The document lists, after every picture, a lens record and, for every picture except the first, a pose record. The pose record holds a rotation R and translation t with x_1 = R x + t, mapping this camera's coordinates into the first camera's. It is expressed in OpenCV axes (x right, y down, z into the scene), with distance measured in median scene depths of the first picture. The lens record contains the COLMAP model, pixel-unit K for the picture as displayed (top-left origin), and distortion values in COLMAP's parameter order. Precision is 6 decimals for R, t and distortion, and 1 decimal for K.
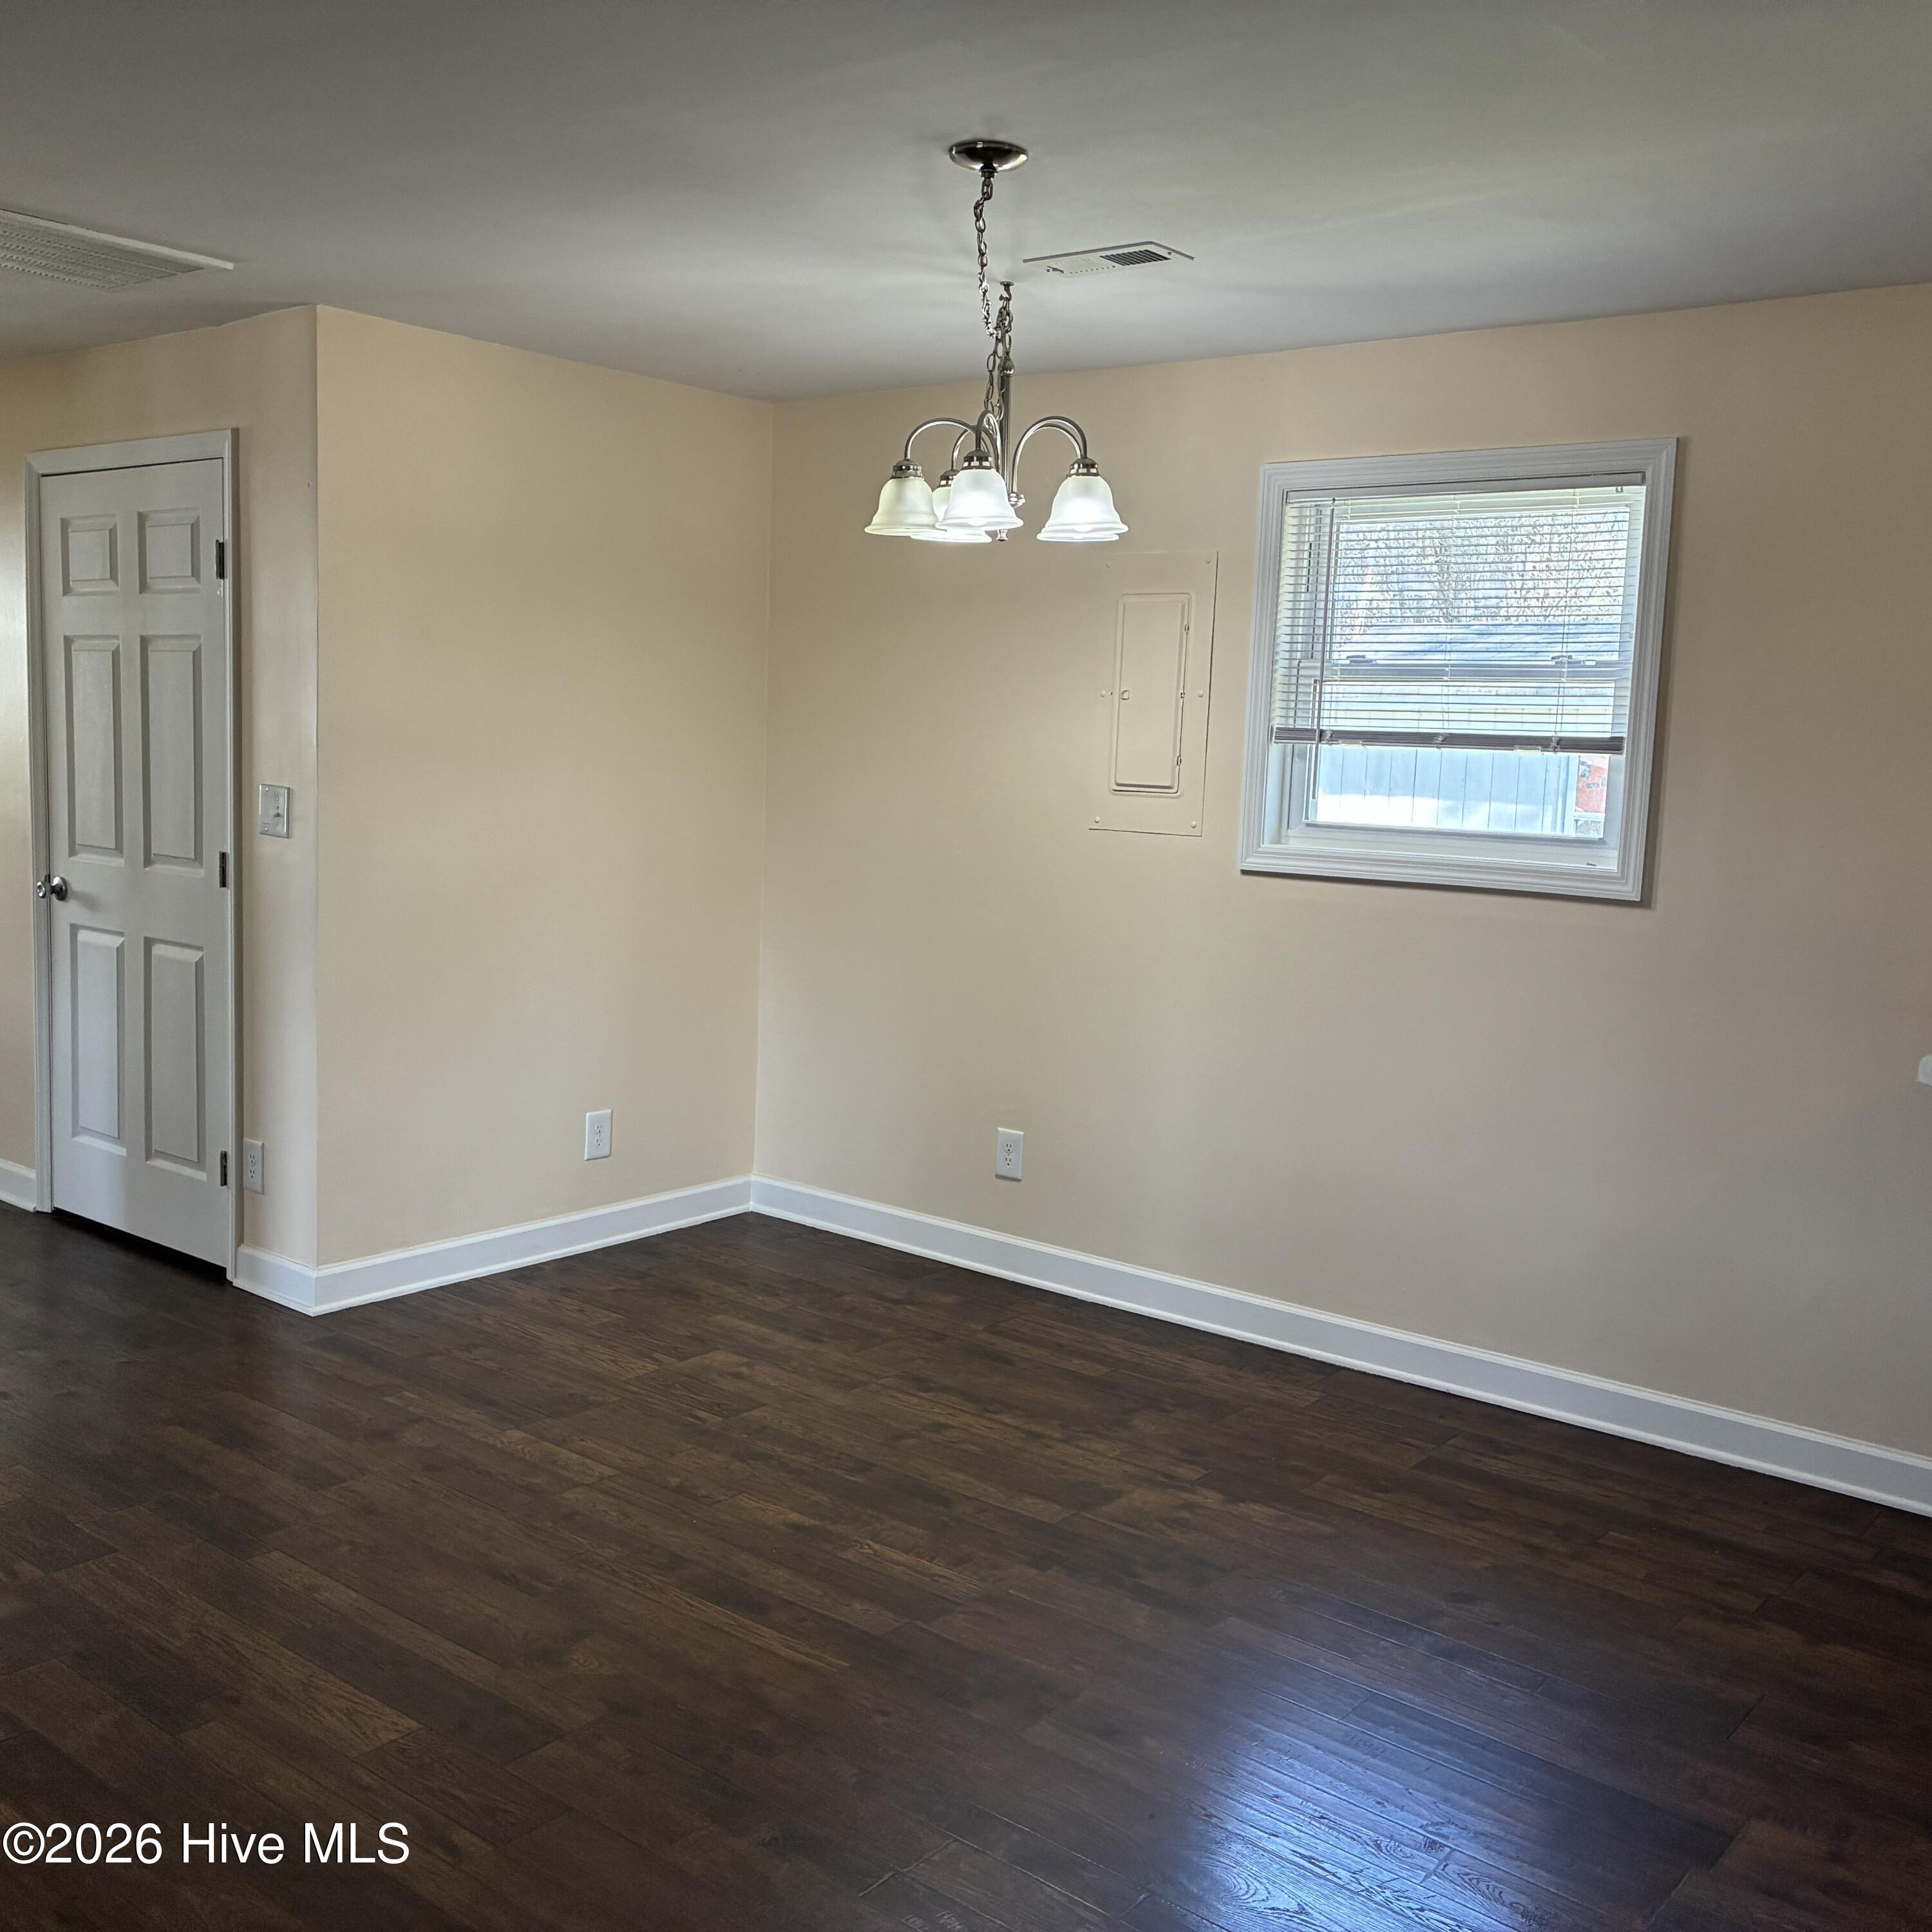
lens RADIAL K [[1958.8, 0, 959.6], [0, 1958.8, 954.1], [0, 0, 1]] dist [0.020034, -0.017270]
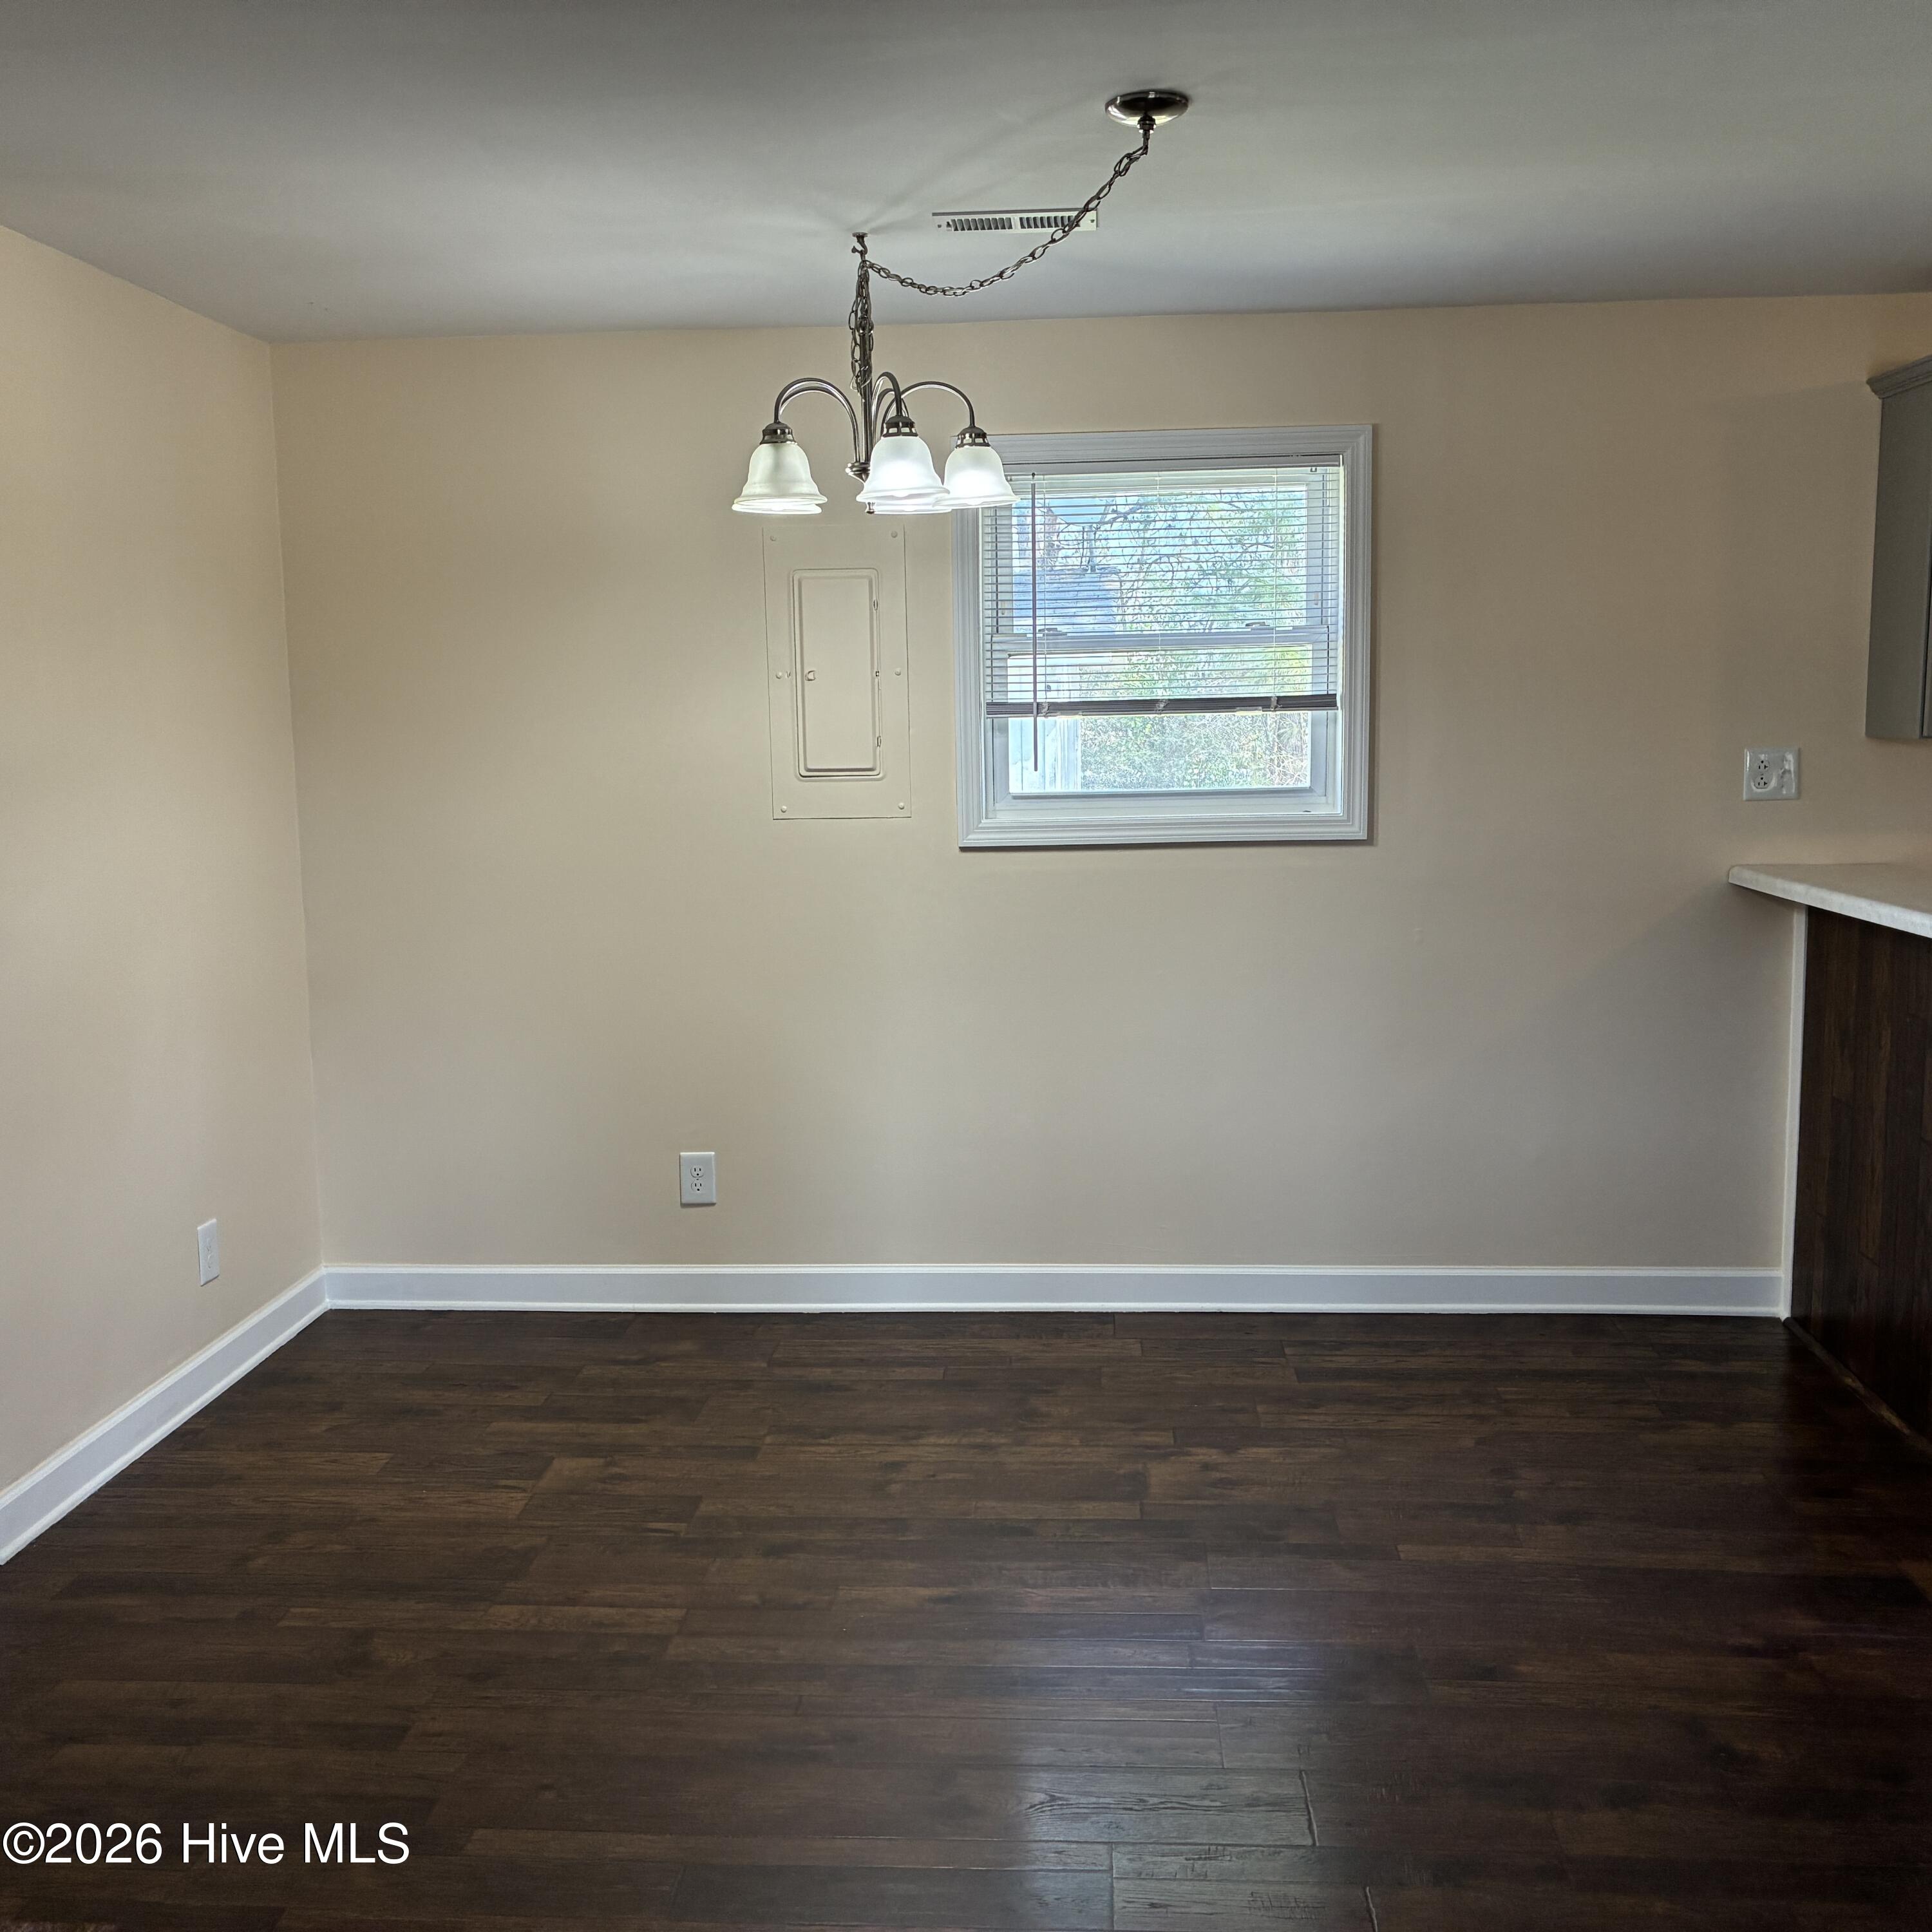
lens RADIAL K [[1955.7, 0, 966.0], [0, 1955.7, 966.0], [0, 0, 1]] dist [0.047188, -0.117079]
pose [[0.817053, -0.125797, 0.562672, -0.470543], [0.115088, 0.991852, 0.054631, -0.041719], [-0.564960, 0.020121, 0.824873, 0.201464]]
